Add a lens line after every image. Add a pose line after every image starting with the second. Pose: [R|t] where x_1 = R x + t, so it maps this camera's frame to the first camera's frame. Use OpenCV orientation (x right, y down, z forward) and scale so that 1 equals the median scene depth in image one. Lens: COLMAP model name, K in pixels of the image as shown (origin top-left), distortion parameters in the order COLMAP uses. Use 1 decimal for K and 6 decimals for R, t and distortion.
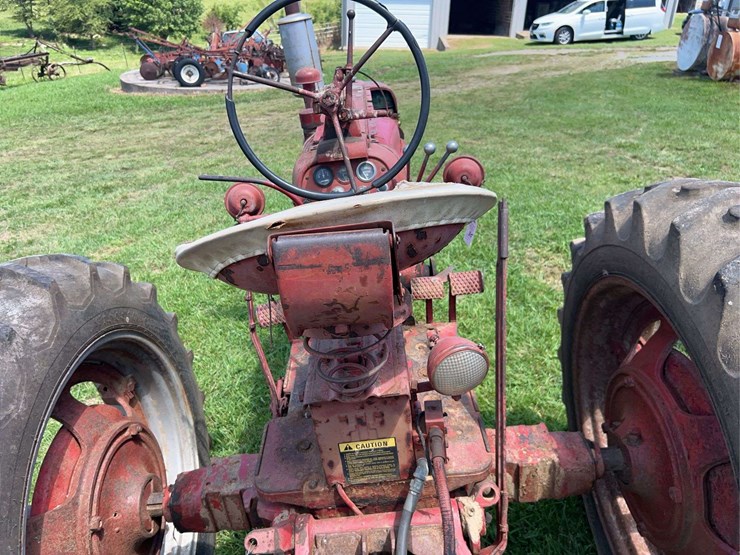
lens RADIAL K [[567.2, 0, 367.8], [0, 567.2, 280.3], [0, 0, 1]] dist [0.011393, -0.007494]
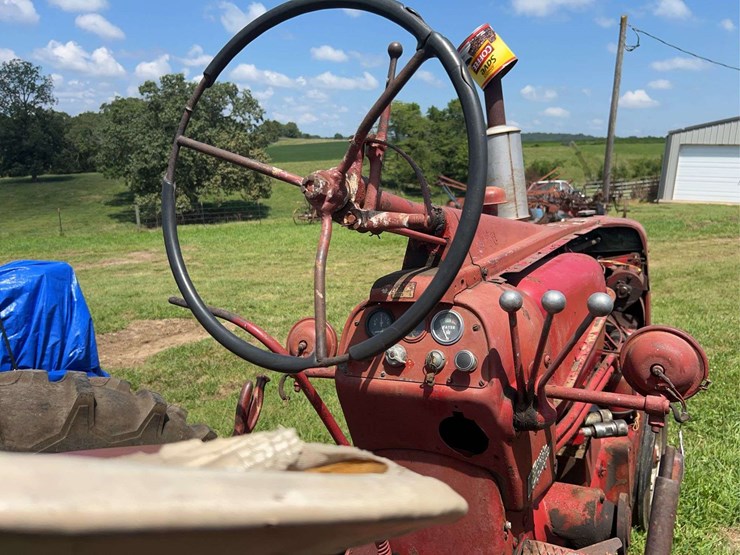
lens RADIAL K [[563.2, 0, 375.1], [0, 563.2, 277.6], [0, 0, 1]] dist [0.045613, -0.052196]
pose [[0.870981, 0.101636, -0.480690, 0.162553], [-0.217387, 0.957111, -0.191523, -0.092223], [0.440608, 0.271308, 0.855720, 0.374846]]
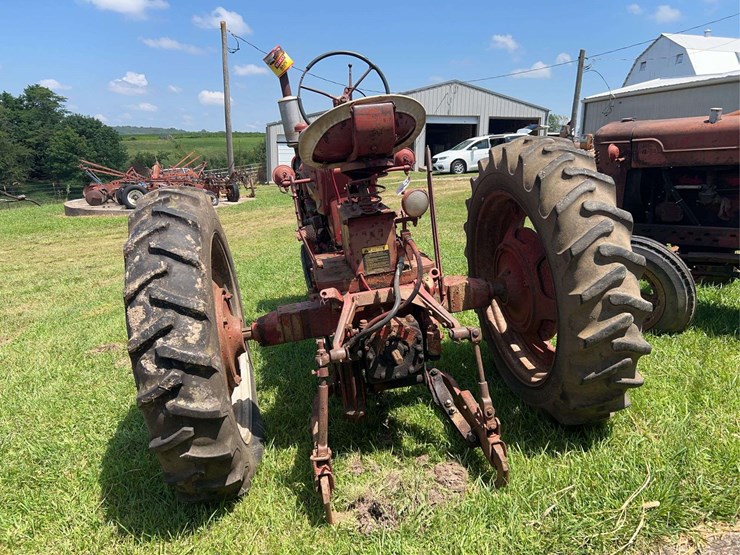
lens RADIAL K [[560.5, 0, 370.0], [0, 560.5, 277.5], [0, 0, 1]] dist [0.051453, -0.055173]
pose [[0.988479, -0.046509, 0.144034, -0.199088], [0.078950, 0.970340, -0.228490, 0.535931], [-0.129135, 0.237229, 0.962832, -0.584973]]
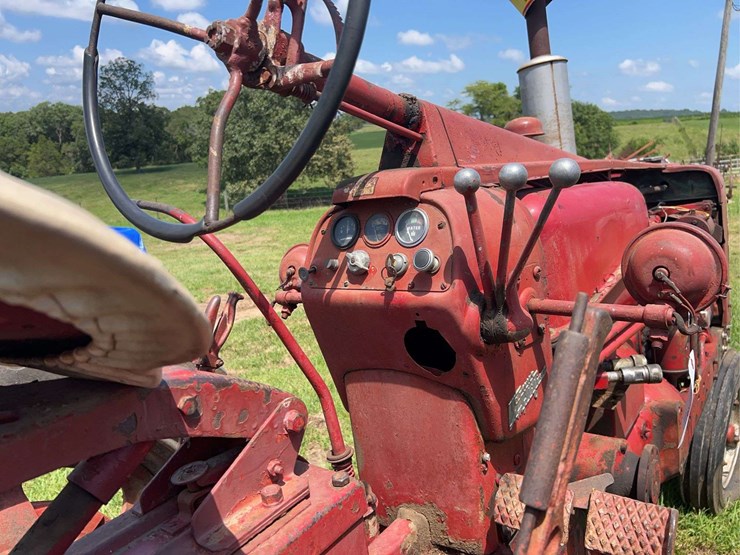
lens RADIAL K [[564.0, 0, 372.4], [0, 564.0, 279.9], [0, 0, 1]] dist [0.039098, -0.048796]
pose [[0.787908, 0.122379, -0.603511, 0.223472], [-0.247991, 0.960126, -0.129068, -0.058807], [0.563651, 0.251359, 0.786839, 0.479924]]
